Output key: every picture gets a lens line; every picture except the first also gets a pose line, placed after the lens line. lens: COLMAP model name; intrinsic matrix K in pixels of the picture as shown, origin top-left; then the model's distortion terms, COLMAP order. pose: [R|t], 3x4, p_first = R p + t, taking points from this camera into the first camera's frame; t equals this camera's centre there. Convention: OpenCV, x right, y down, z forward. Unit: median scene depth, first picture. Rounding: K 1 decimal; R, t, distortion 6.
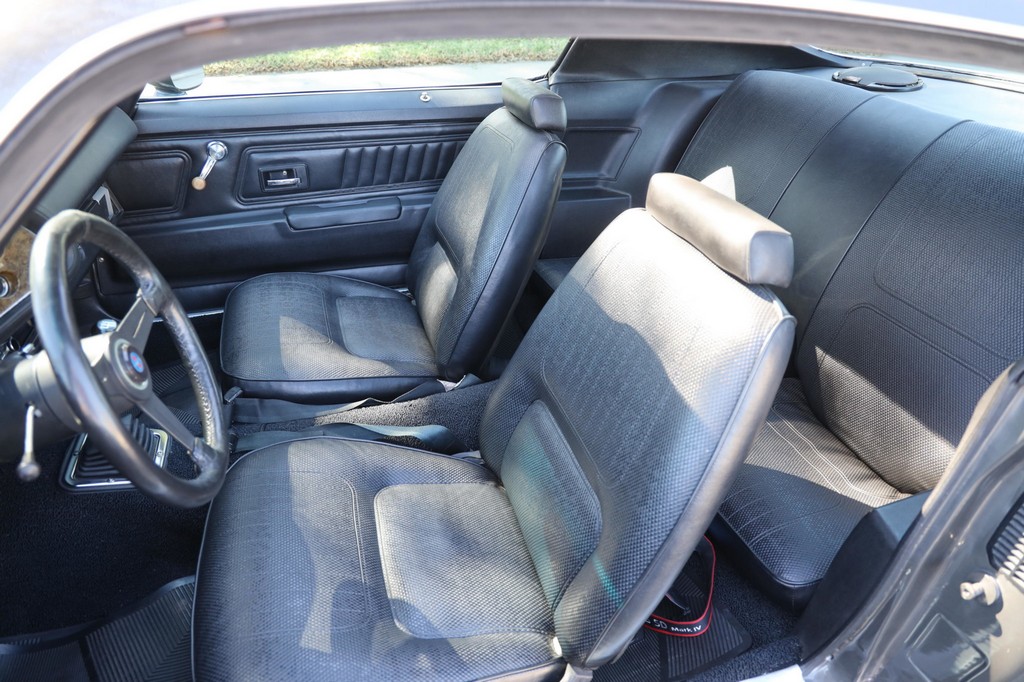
lens RADIAL K [[715.7, 0, 512.0], [0, 715.7, 341.0], [0, 0, 1]] dist [-0.087355, 0.060821]
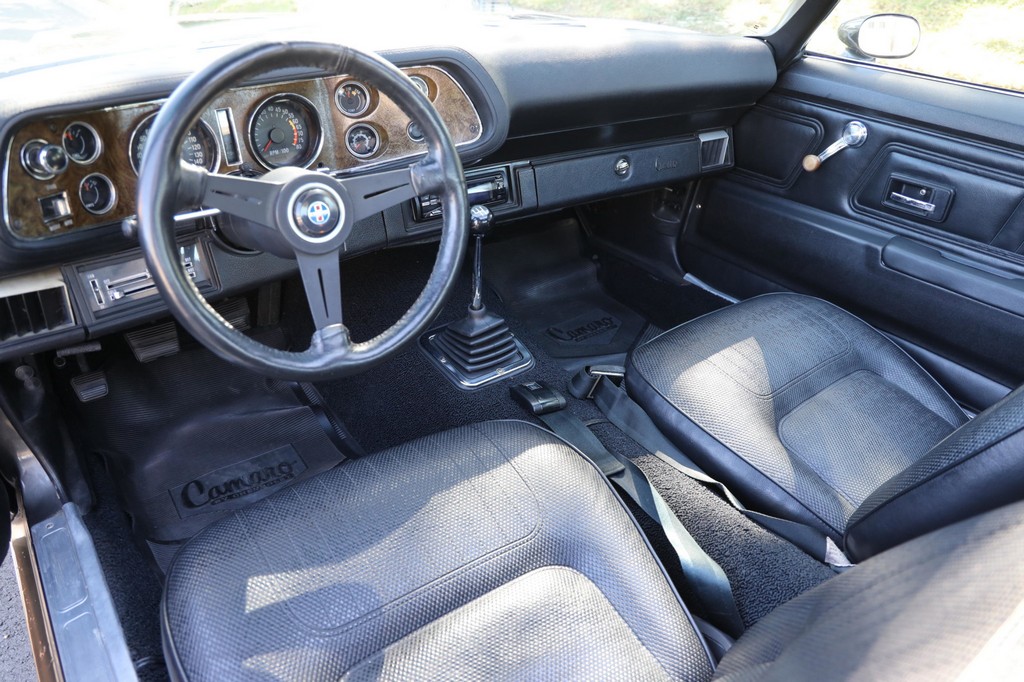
lens RADIAL K [[702.5, 0, 512.3], [0, 702.5, 345.2], [0, 0, 1]] dist [-0.096359, 0.075350]
pose [[0.358700, 0.488633, -0.795344, 0.161767], [-0.502107, 0.819281, 0.276889, -0.093003], [0.786907, 0.300028, 0.539222, 0.343035]]
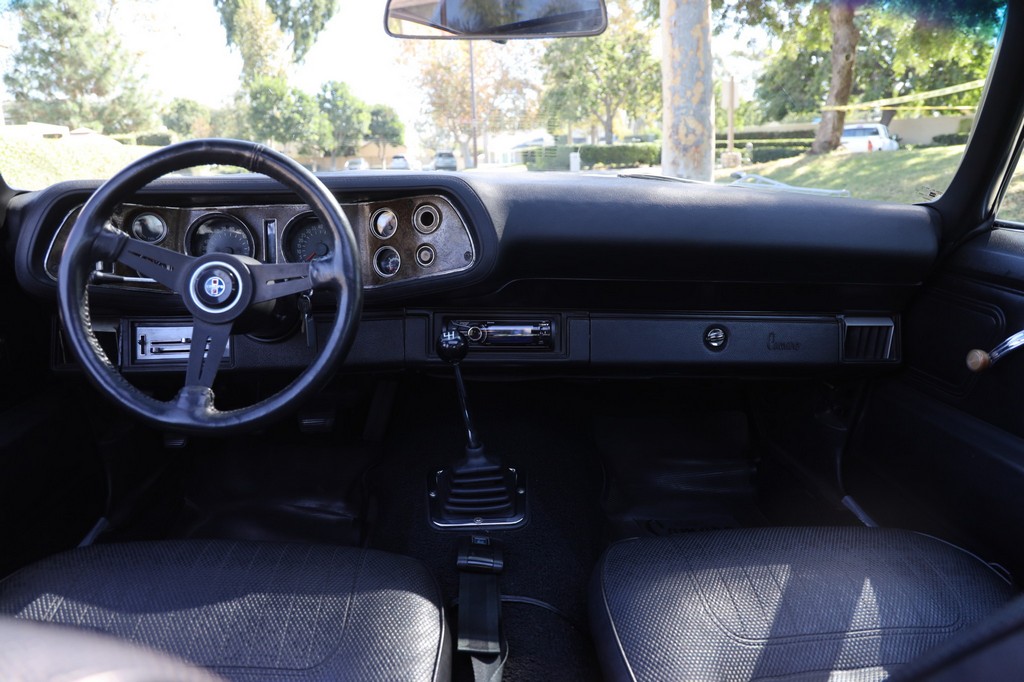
lens RADIAL K [[712.4, 0, 515.3], [0, 712.4, 347.6], [0, 0, 1]] dist [-0.091487, 0.070132]
pose [[-0.187854, 0.247898, -0.950399, 0.173367], [-0.518413, 0.796840, 0.310313, -0.202059], [0.834242, 0.550992, -0.021176, 0.649444]]
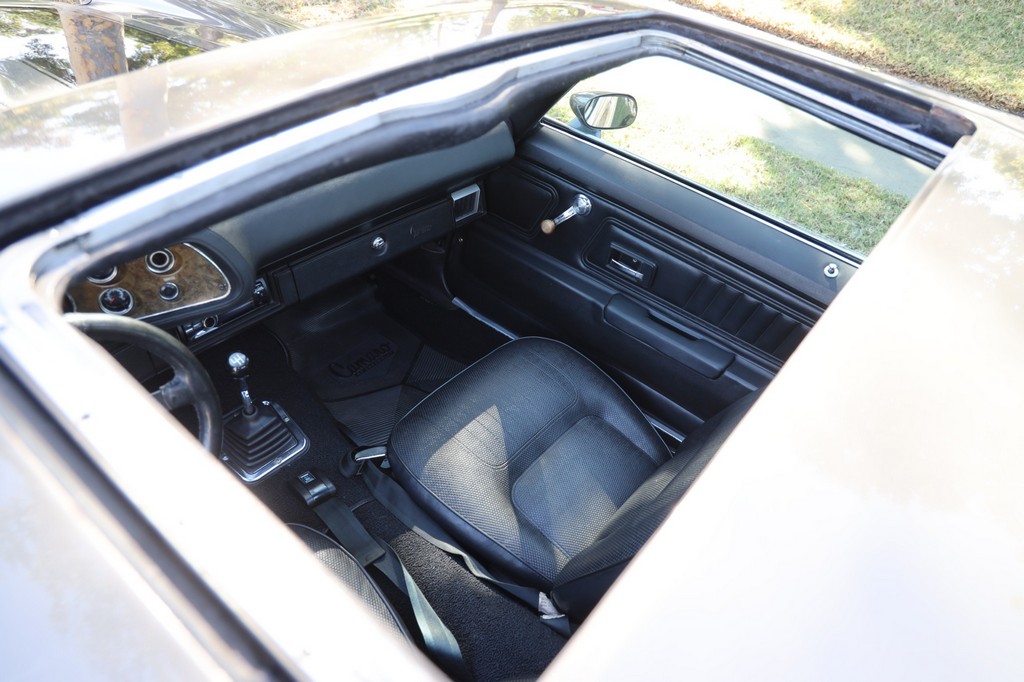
lens RADIAL K [[712.4, 0, 515.3], [0, 712.4, 347.6], [0, 0, 1]] dist [-0.091487, 0.070132]
pose [[0.565961, 0.587591, -0.578295, 0.157440], [-0.517585, 0.799225, 0.305525, -0.343191], [0.641711, 0.126402, 0.756458, 0.272087]]
